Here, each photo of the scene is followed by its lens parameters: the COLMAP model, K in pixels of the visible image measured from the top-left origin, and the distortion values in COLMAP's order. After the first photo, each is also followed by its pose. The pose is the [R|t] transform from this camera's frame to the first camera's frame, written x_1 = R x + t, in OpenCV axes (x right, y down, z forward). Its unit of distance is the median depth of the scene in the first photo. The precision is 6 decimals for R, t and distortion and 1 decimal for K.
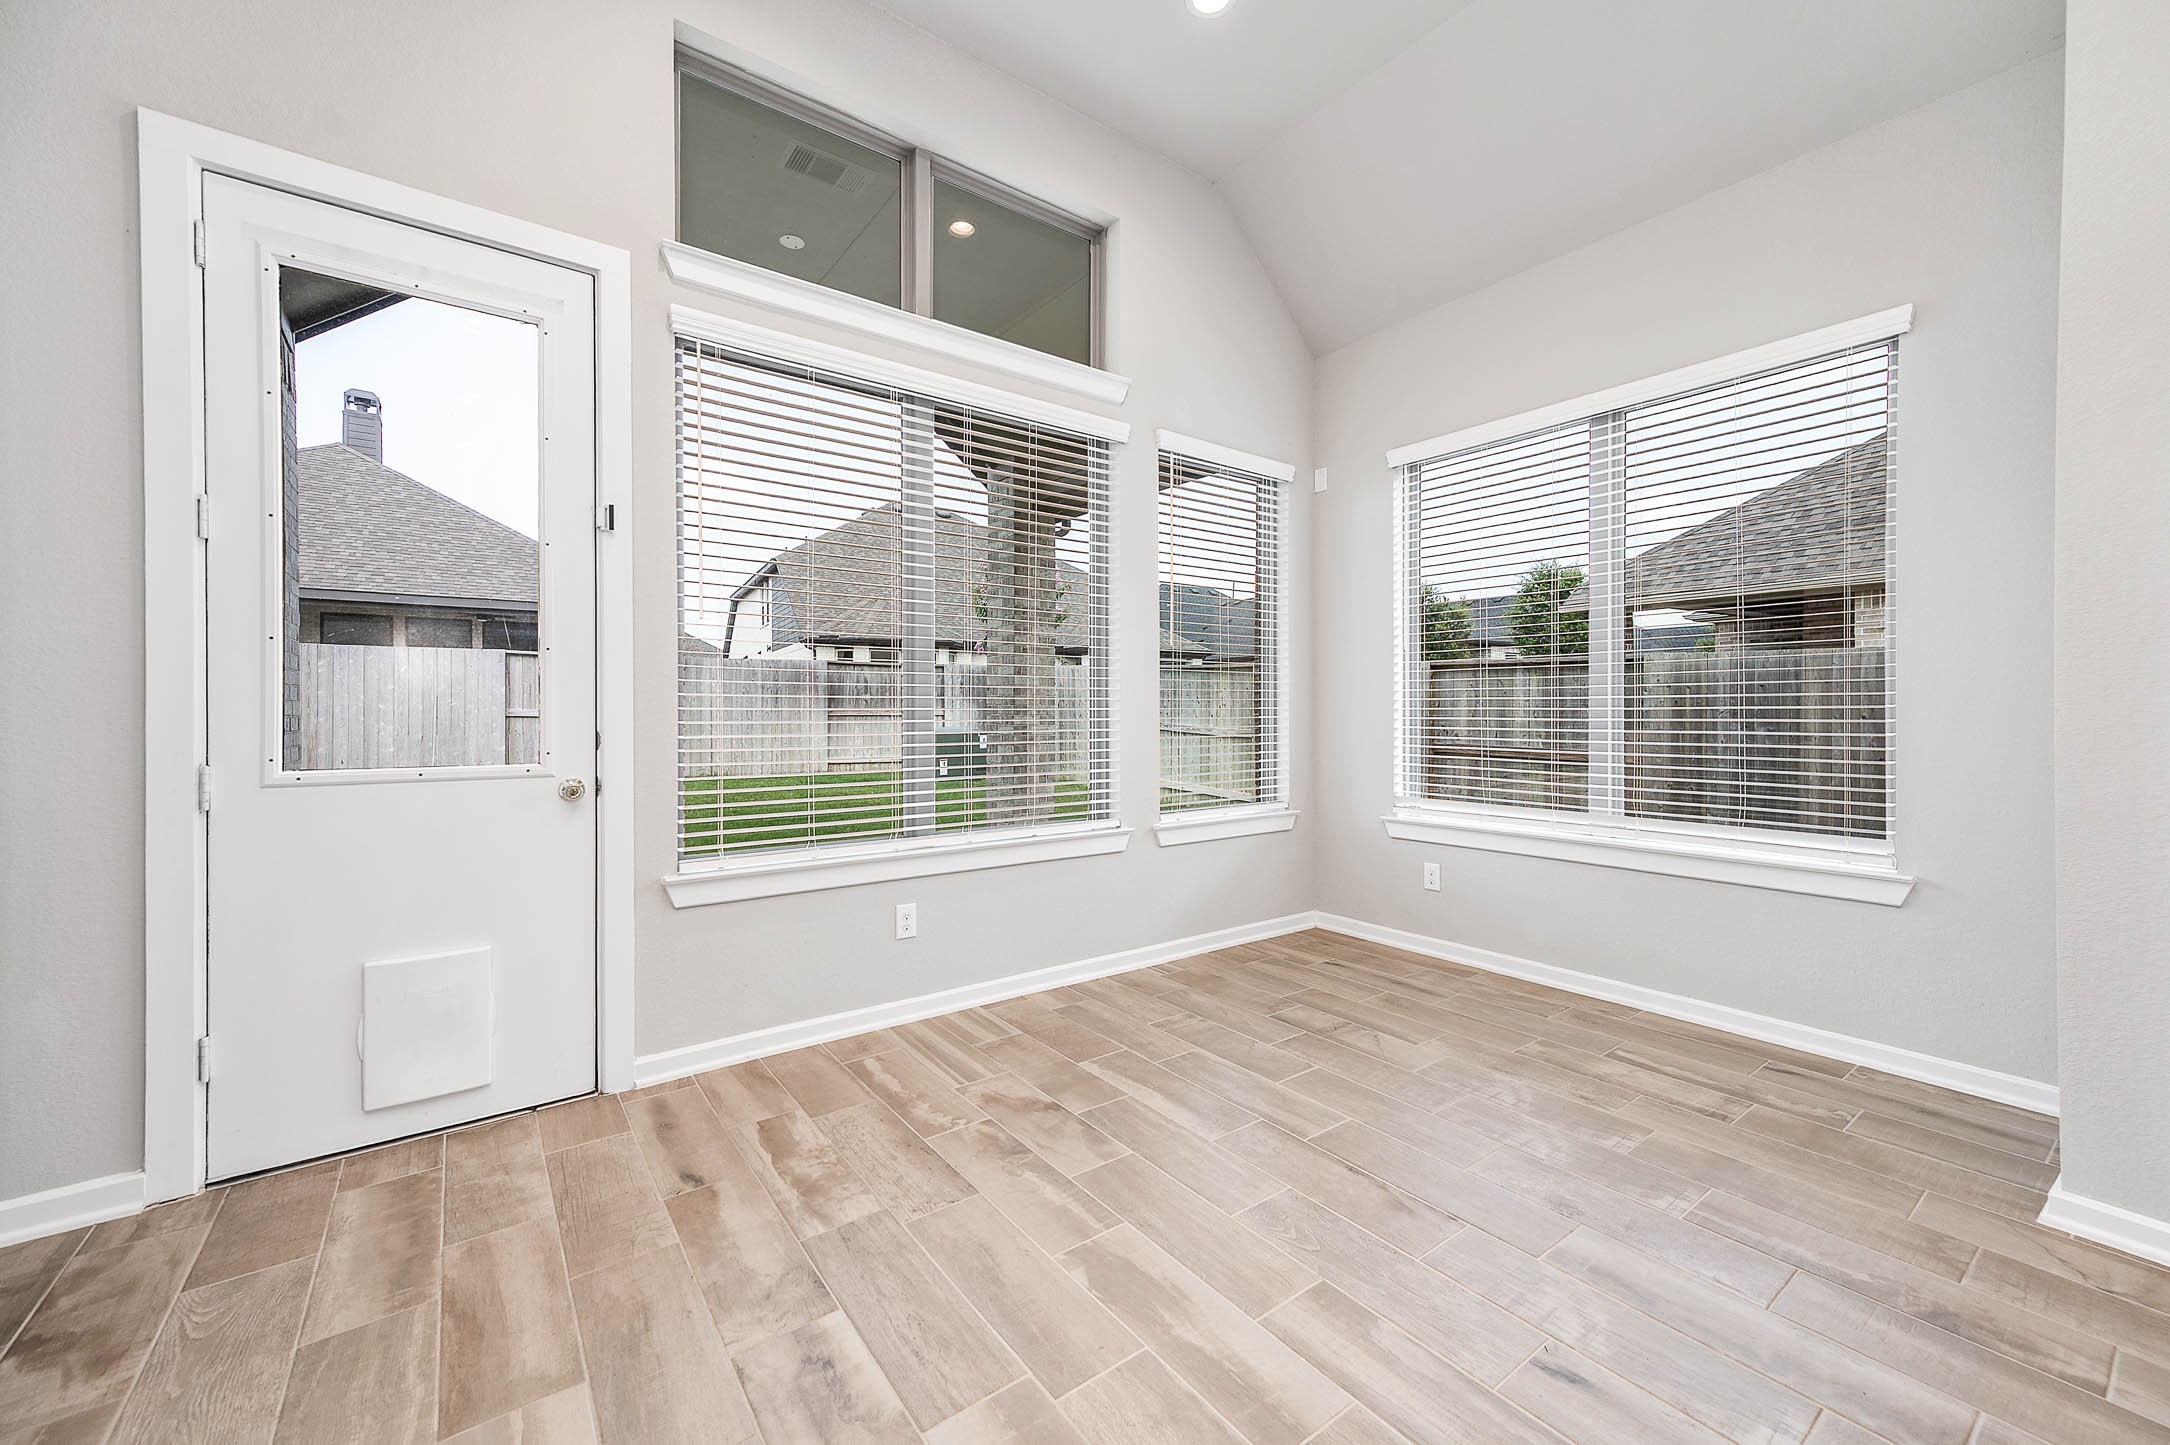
lens RADIAL K [[853.8, 0, 1085.8], [0, 853.8, 713.3], [0, 0, 1]] dist [0.011598, 0.000112]
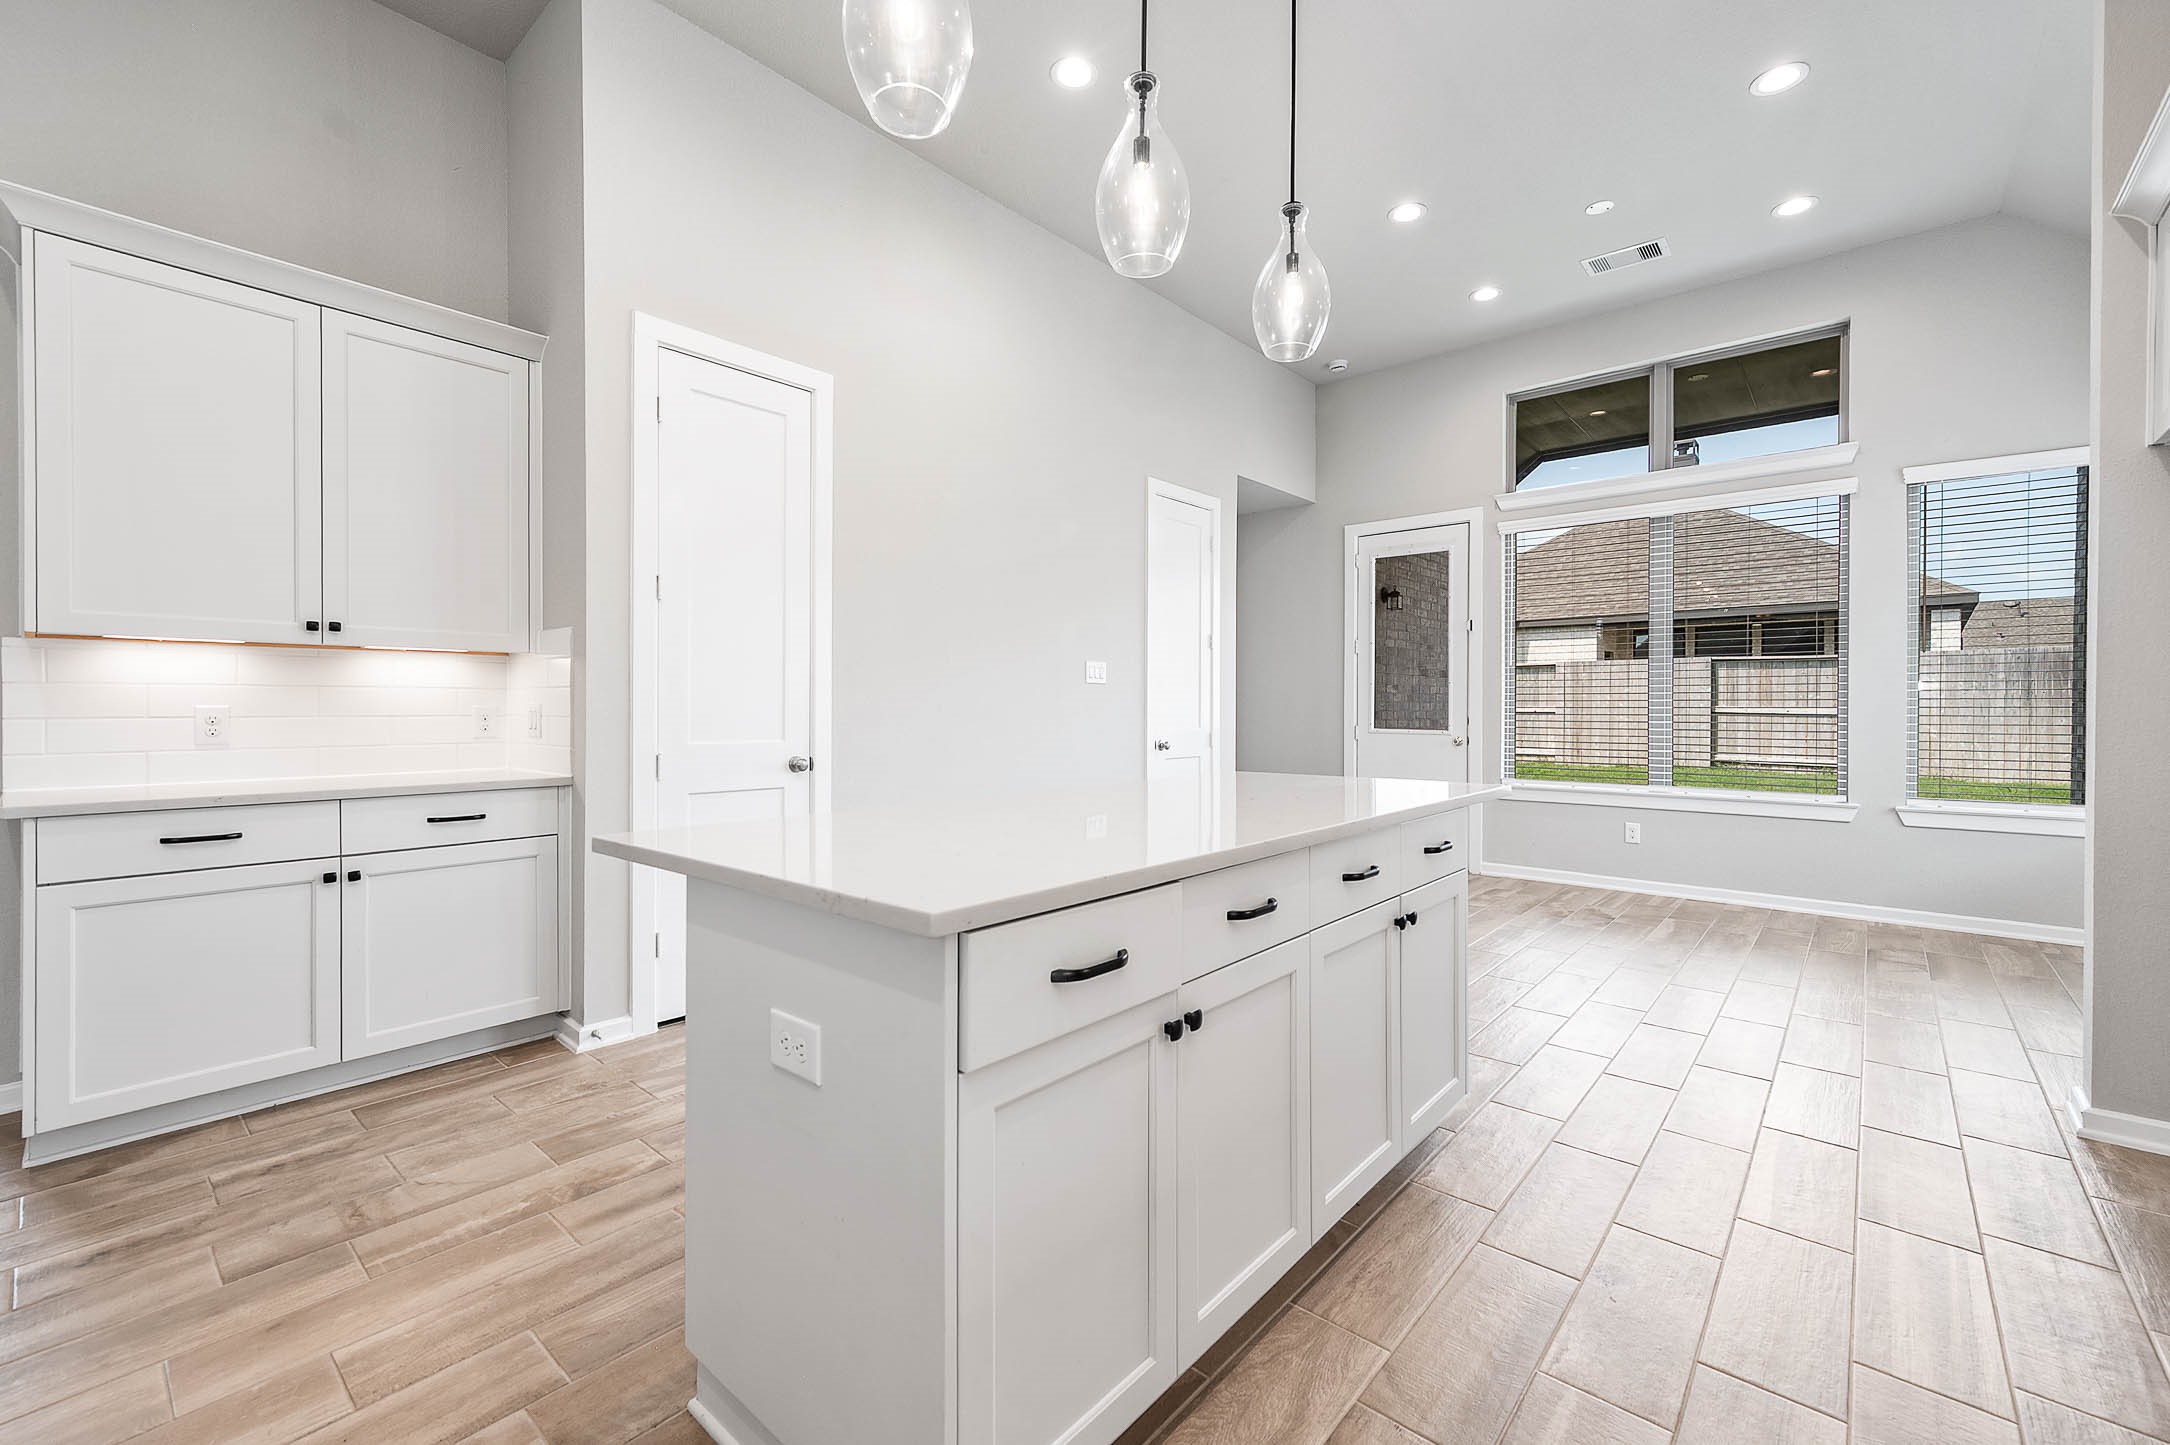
lens RADIAL K [[905.0, 0, 1086.2], [0, 905.0, 713.2], [0, 0, 1]] dist [0.011815, 0.000619]
pose [[0.221273, 0.006278, -0.975192, 0.965624], [-0.004372, 0.999976, 0.005445, 0.000511], [0.975202, 0.003059, 0.221295, -0.339539]]
